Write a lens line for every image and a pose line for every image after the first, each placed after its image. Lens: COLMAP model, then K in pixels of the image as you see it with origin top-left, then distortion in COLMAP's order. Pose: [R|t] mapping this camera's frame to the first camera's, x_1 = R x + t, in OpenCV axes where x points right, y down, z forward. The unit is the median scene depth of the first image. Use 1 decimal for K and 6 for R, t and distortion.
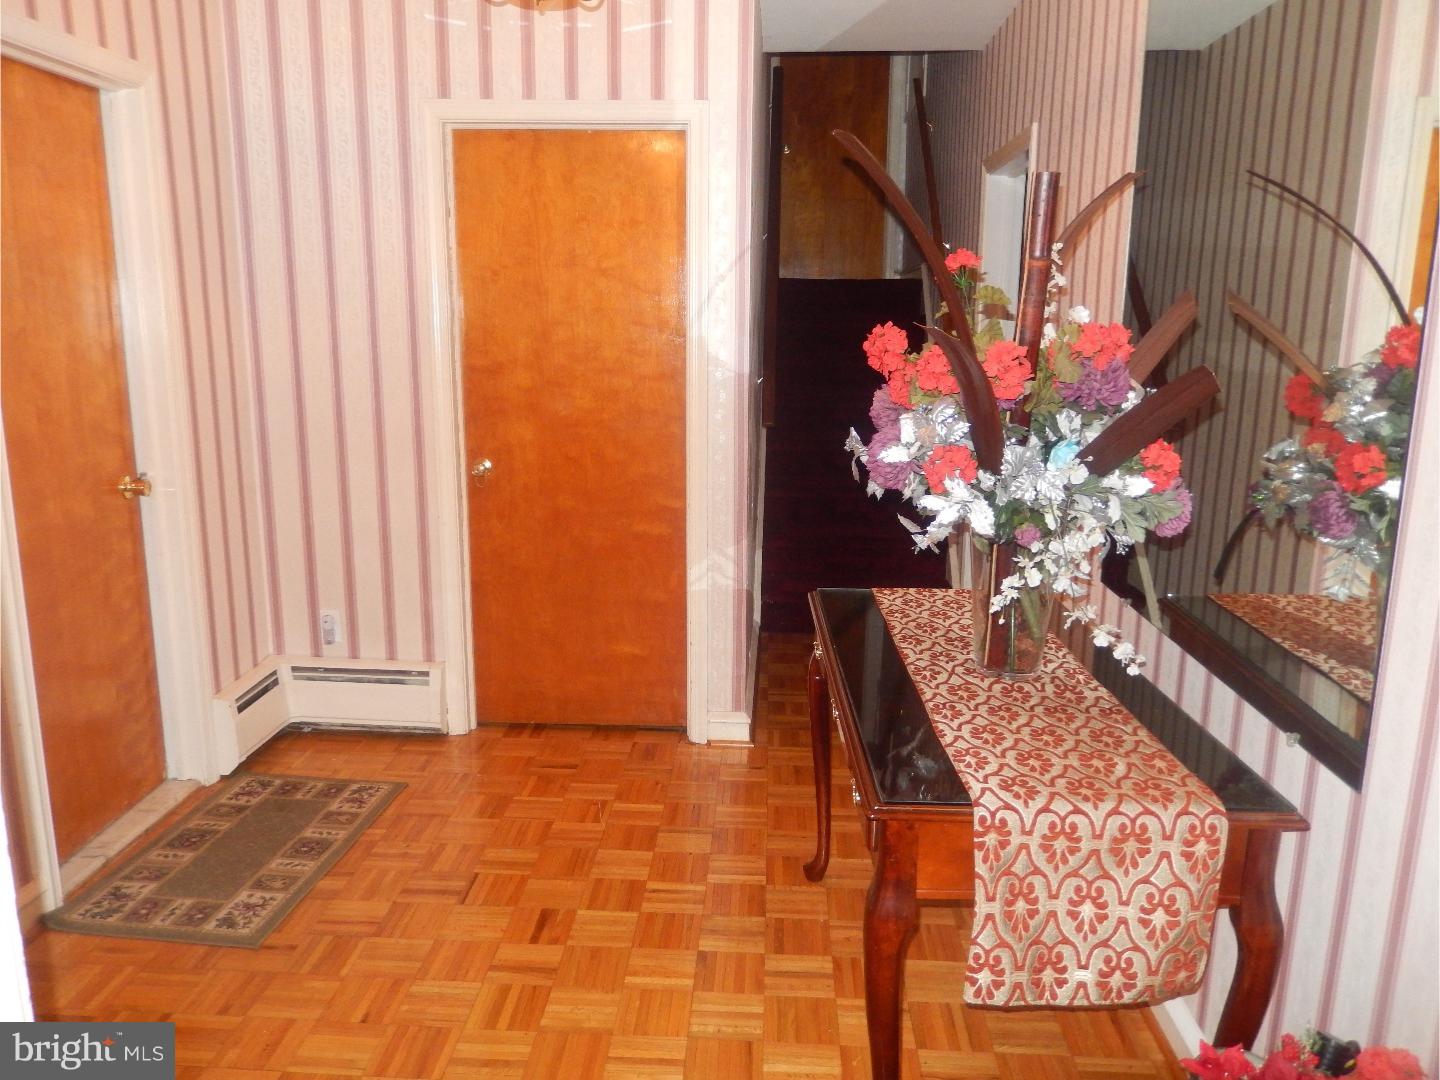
lens RADIAL K [[1055.9, 0, 720.0], [0, 1055.9, 540.0], [0, 0, 1]] dist [-0.030645, -0.005443]
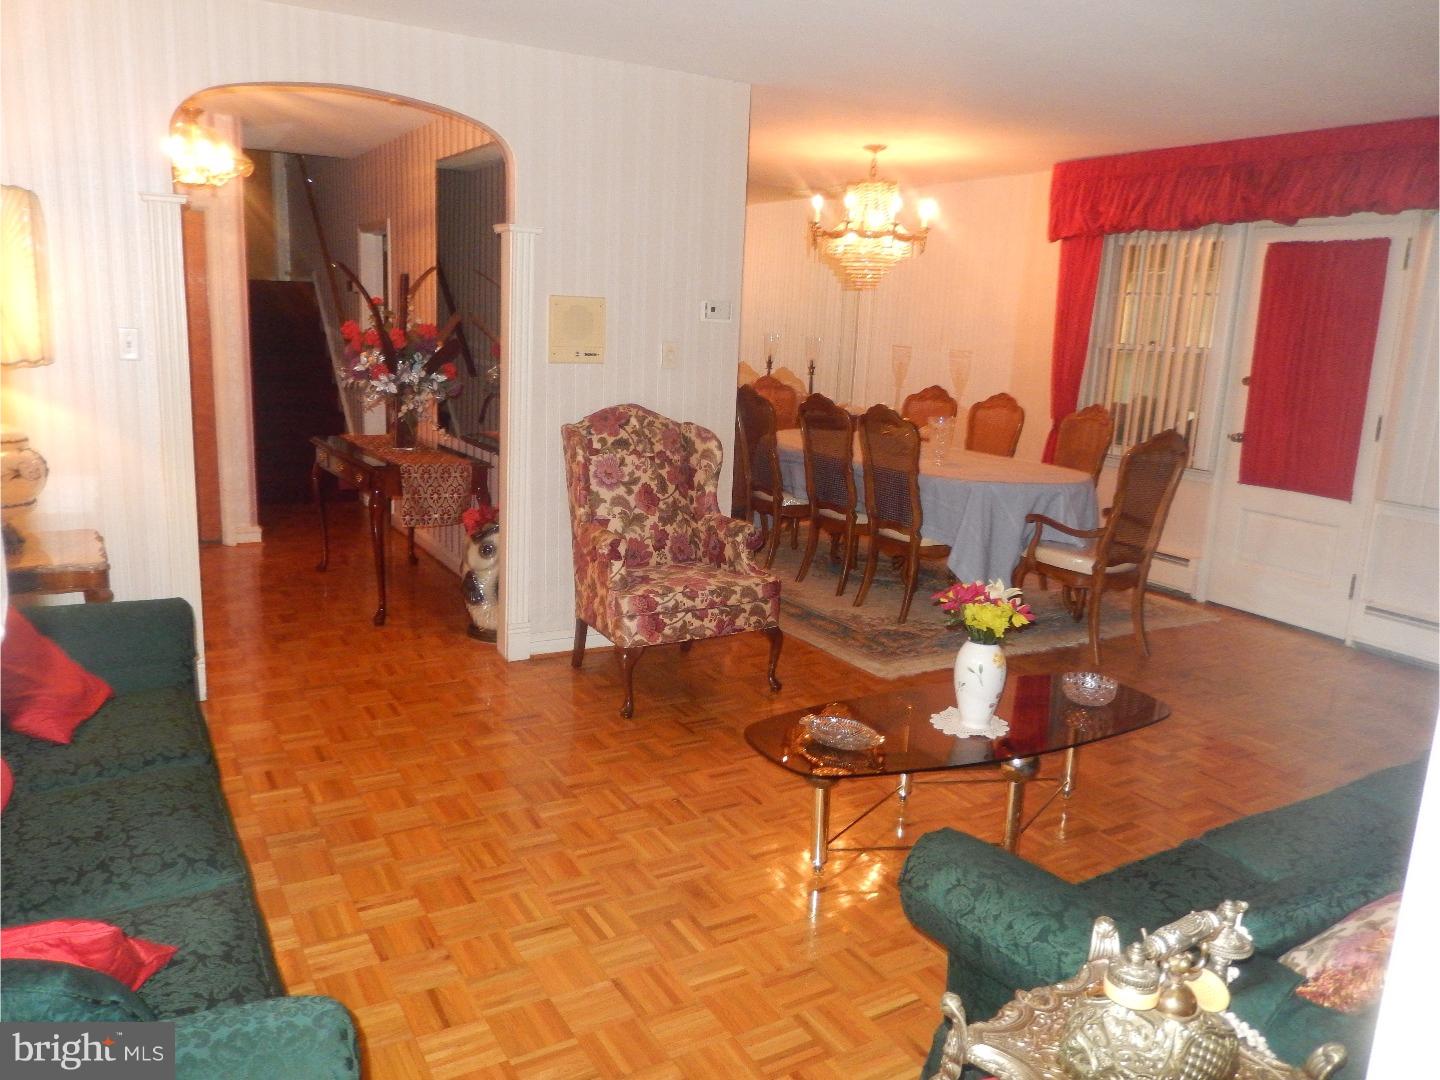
lens RADIAL K [[1055.9, 0, 720.0], [0, 1055.9, 540.0], [0, 0, 1]] dist [-0.030645, -0.005443]
pose [[0.828719, -0.082514, 0.553549, -0.660079], [0.074880, 0.996526, 0.036443, 0.365079], [-0.554633, 0.011249, 0.832019, -1.971123]]
